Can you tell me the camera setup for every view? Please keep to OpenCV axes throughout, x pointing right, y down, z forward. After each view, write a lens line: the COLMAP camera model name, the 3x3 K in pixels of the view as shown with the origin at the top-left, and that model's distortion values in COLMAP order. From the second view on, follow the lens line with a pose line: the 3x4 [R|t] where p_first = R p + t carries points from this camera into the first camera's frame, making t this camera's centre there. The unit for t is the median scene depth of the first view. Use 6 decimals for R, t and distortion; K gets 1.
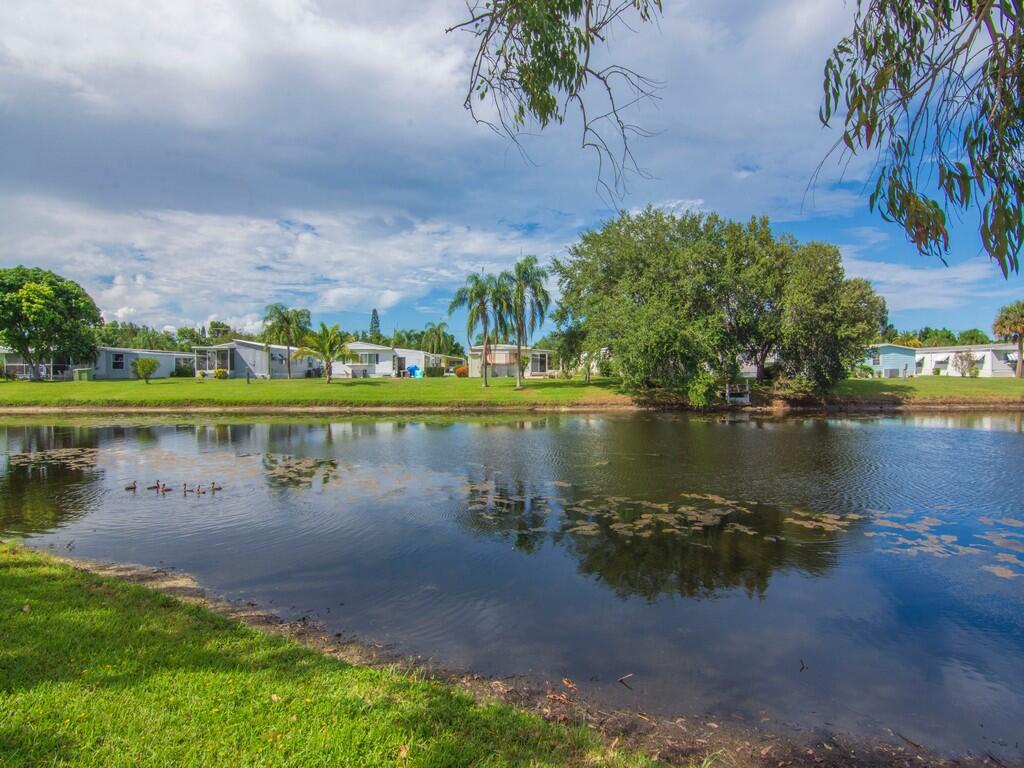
lens RADIAL K [[498.7, 0, 509.2], [0, 498.7, 382.6], [0, 0, 1]] dist [-0.007353, -0.009594]
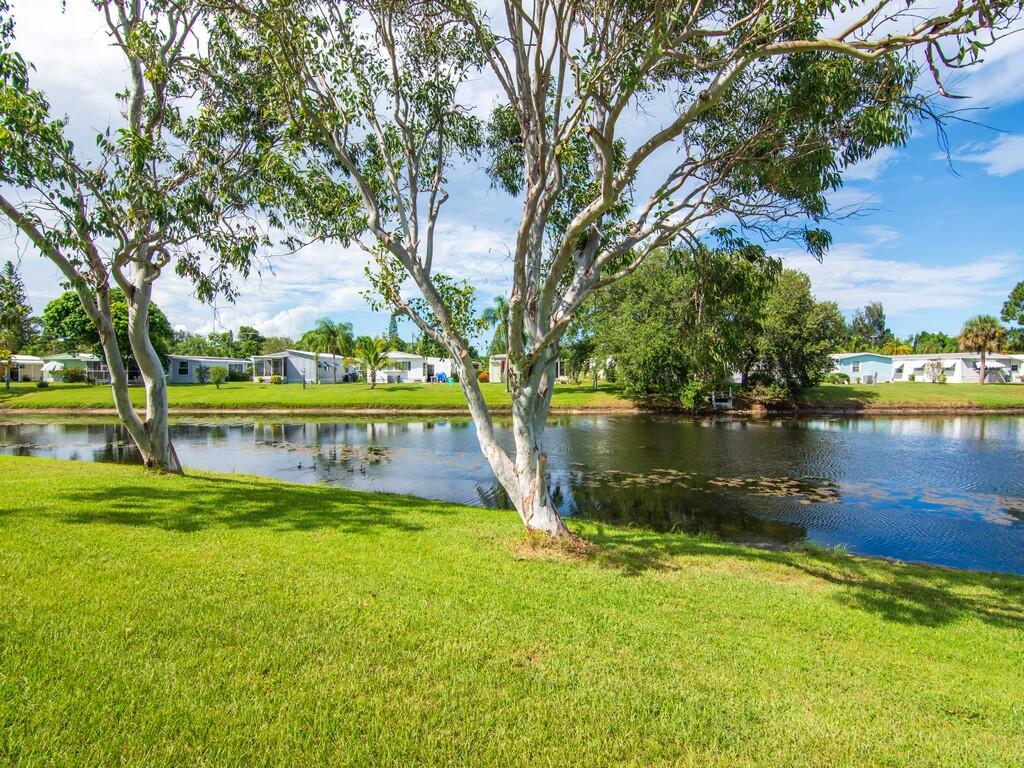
lens RADIAL K [[498.7, 0, 509.2], [0, 498.7, 382.6], [0, 0, 1]] dist [-0.007353, -0.009594]
pose [[0.999885, 0.002042, -0.015049, -0.029148], [-0.002021, 0.999997, 0.001424, -0.017250], [0.015052, -0.001393, 0.999886, -0.185852]]
